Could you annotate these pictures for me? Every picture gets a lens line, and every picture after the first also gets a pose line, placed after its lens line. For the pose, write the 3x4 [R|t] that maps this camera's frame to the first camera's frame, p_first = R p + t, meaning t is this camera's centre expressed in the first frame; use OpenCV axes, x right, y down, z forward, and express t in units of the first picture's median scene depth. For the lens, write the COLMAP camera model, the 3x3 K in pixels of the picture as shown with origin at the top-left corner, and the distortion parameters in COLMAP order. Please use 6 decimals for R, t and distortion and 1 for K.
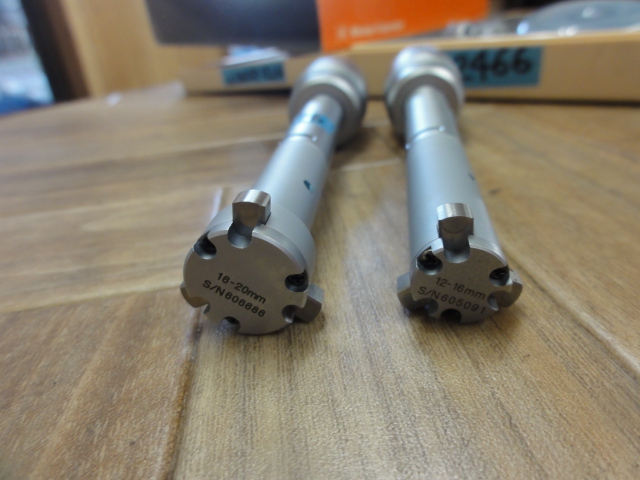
lens RADIAL K [[455.9, 0, 321.0], [0, 455.9, 240.9], [0, 0, 1]] dist [-0.011381, 0.000470]
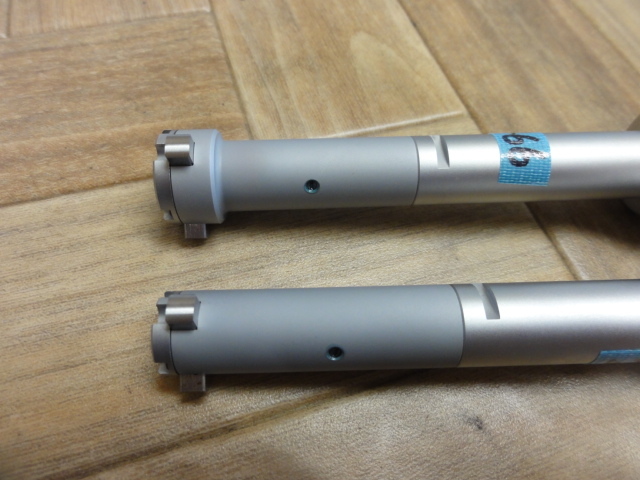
lens RADIAL K [[455.9, 0, 318.0], [0, 455.9, 240.4], [0, 0, 1]] dist [-0.011381, 0.000470]
pose [[0.169575, 0.902446, -0.396026, 0.626613], [-0.512705, 0.423967, 0.746582, -1.086738], [0.841652, 0.076443, 0.534583, 0.683546]]
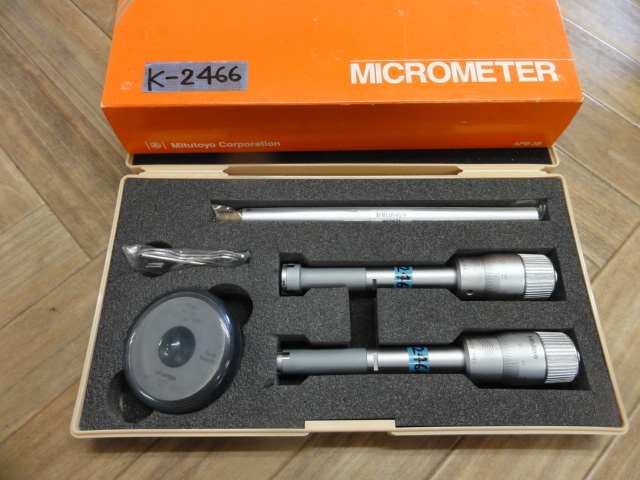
lens RADIAL K [[455.9, 0, 319.0], [0, 455.9, 241.7], [0, 0, 1]] dist [-0.011381, 0.000470]
pose [[0.592851, 0.771648, -0.230406, 2.610484], [-0.415129, 0.537997, 0.733640, -4.646135], [0.690070, -0.339291, 0.639285, 0.959360]]
